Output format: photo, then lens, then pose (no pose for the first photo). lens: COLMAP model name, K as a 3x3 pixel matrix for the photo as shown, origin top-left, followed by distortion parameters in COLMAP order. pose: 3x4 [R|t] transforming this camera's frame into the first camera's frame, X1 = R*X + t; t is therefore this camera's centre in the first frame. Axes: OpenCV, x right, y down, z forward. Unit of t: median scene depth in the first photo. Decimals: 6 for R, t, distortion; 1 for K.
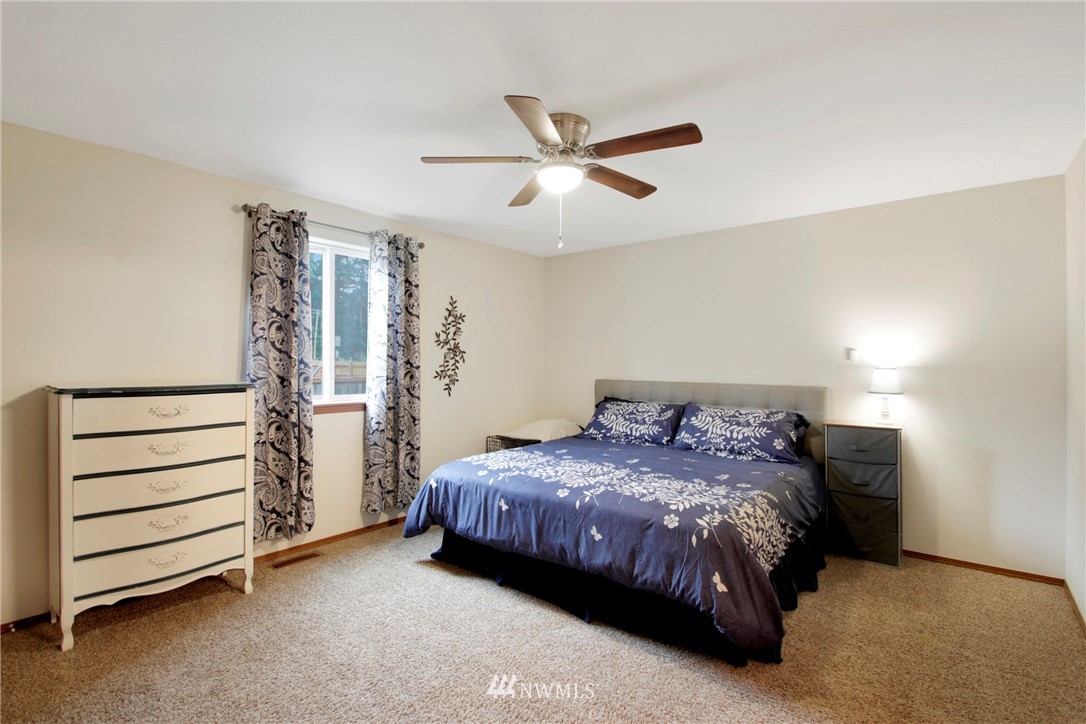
lens RADIAL K [[515.7, 0, 539.7], [0, 515.7, 361.2], [0, 0, 1]] dist [-0.003114, -0.003460]
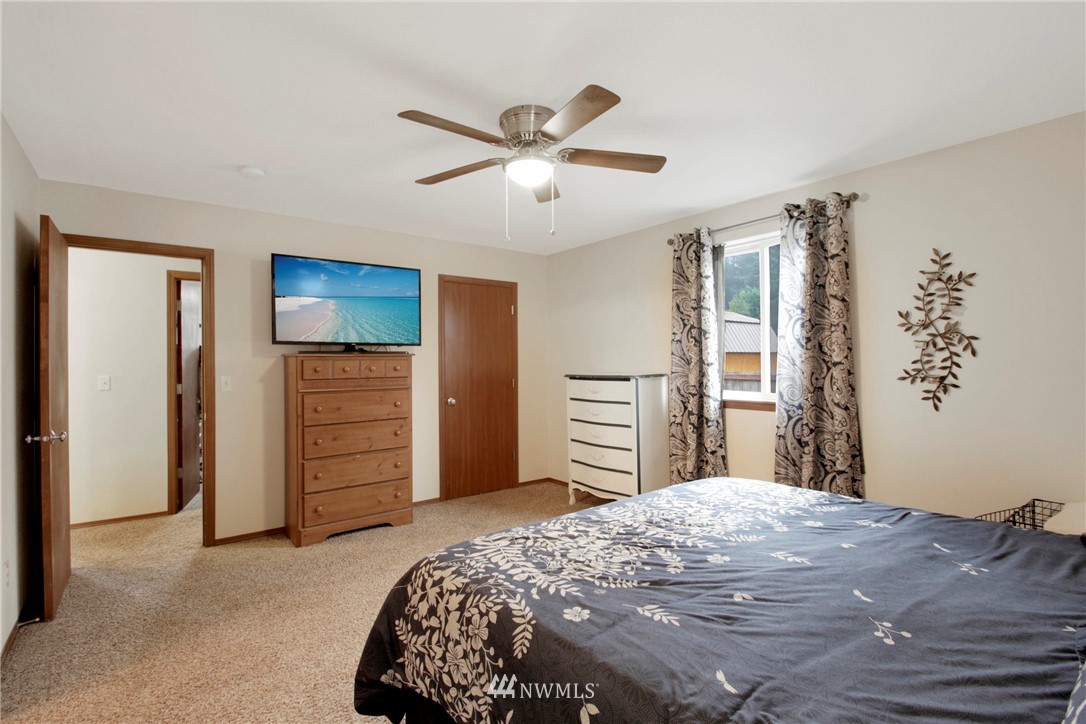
lens RADIAL K [[515.7, 0, 539.5], [0, 515.7, 366.0], [0, 0, 1]] dist [-0.003114, -0.003460]
pose [[-0.240608, -0.004025, -0.970614, 0.541548], [0.004573, 0.999976, -0.005281, 0.015301], [0.970612, -0.005709, -0.240583, 0.688494]]
